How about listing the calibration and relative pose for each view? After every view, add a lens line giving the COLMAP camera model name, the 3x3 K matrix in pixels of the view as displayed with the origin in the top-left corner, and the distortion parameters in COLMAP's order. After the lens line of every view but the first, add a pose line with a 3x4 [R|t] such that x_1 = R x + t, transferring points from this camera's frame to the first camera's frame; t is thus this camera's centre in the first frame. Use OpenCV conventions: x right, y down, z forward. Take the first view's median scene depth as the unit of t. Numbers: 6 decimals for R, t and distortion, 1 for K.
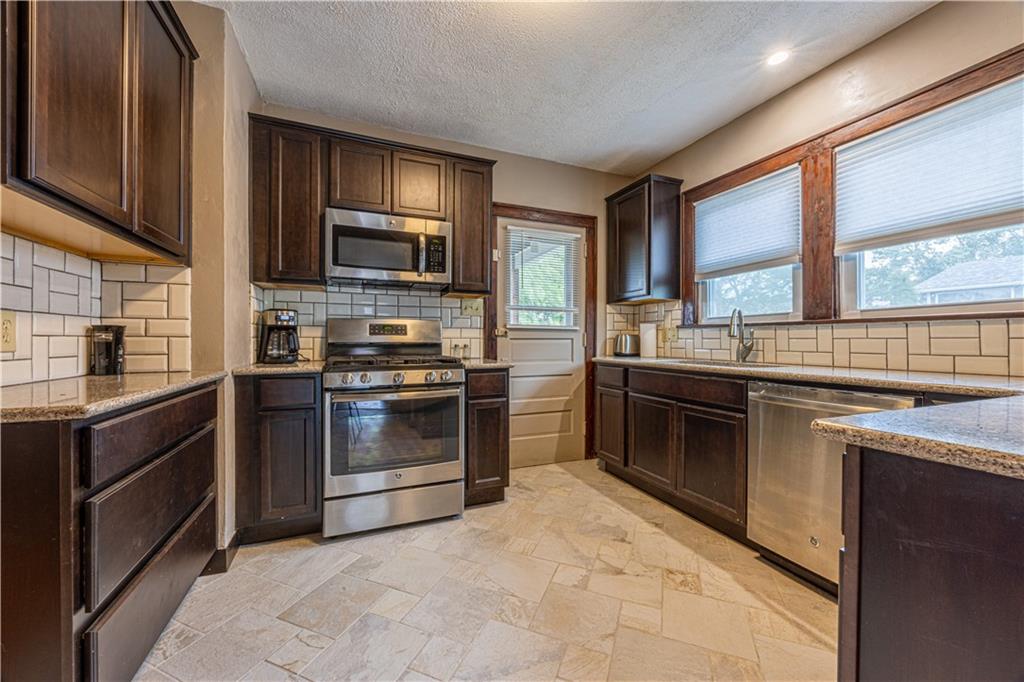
lens RADIAL K [[392.4, 0, 512.0], [0, 392.4, 341.0], [0, 0, 1]] dist [-0.002386, -0.000124]
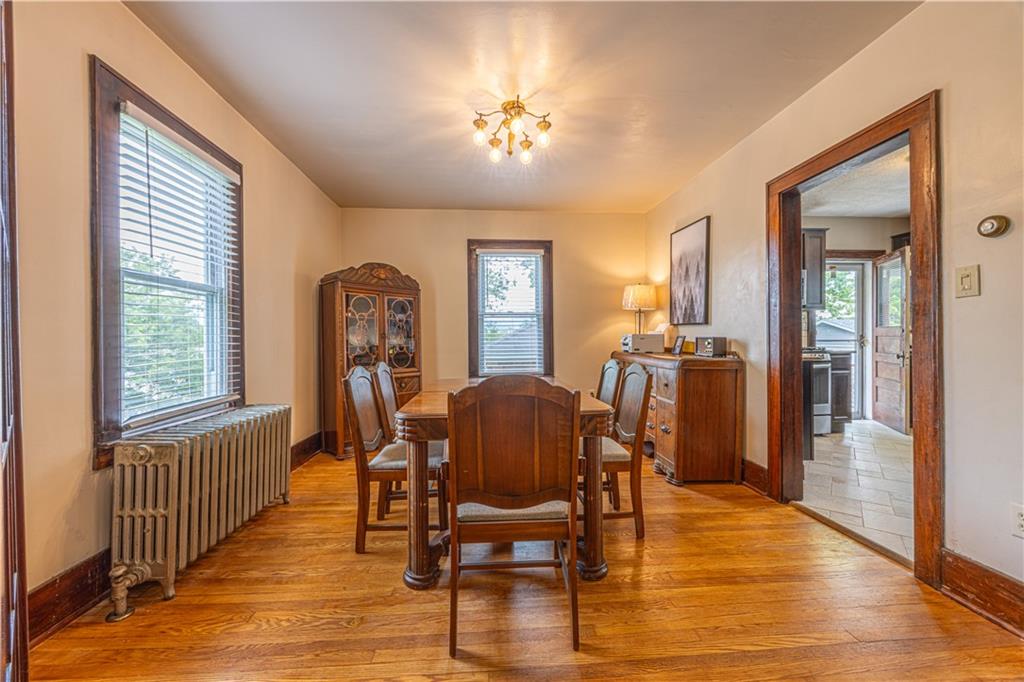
lens RADIAL K [[392.4, 0, 512.0], [0, 392.4, 341.0], [0, 0, 1]] dist [-0.002386, -0.000124]
pose [[0.948415, -0.004111, -0.317004, -0.869071], [0.004284, 0.999991, -0.000152, 0.006569], [0.317001, -0.001214, 0.948424, -1.086813]]
